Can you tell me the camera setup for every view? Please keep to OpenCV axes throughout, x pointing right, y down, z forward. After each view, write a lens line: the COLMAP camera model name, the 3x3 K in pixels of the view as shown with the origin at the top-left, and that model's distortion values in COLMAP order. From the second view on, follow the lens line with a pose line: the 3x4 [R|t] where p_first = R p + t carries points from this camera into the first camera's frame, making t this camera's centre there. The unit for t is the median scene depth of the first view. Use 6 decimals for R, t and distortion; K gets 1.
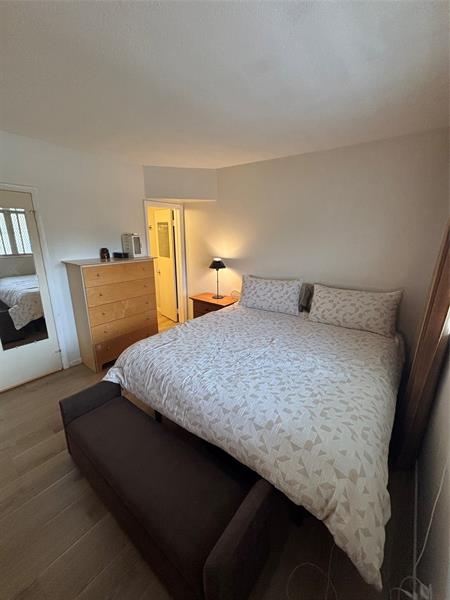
lens RADIAL K [[243.0, 0, 224.8], [0, 243.0, 299.4], [0, 0, 1]] dist [-0.000322, 0.001152]
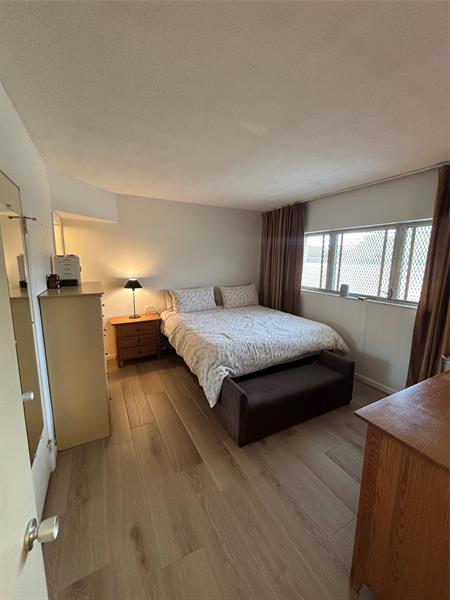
lens RADIAL K [[243.0, 0, 223.6], [0, 243.0, 299.8], [0, 0, 1]] dist [-0.000322, 0.001152]
pose [[0.410052, -0.157918, 0.898287, -0.934451], [0.237245, 0.969461, 0.062132, -0.062949], [-0.880666, 0.187637, 0.434995, 0.264509]]
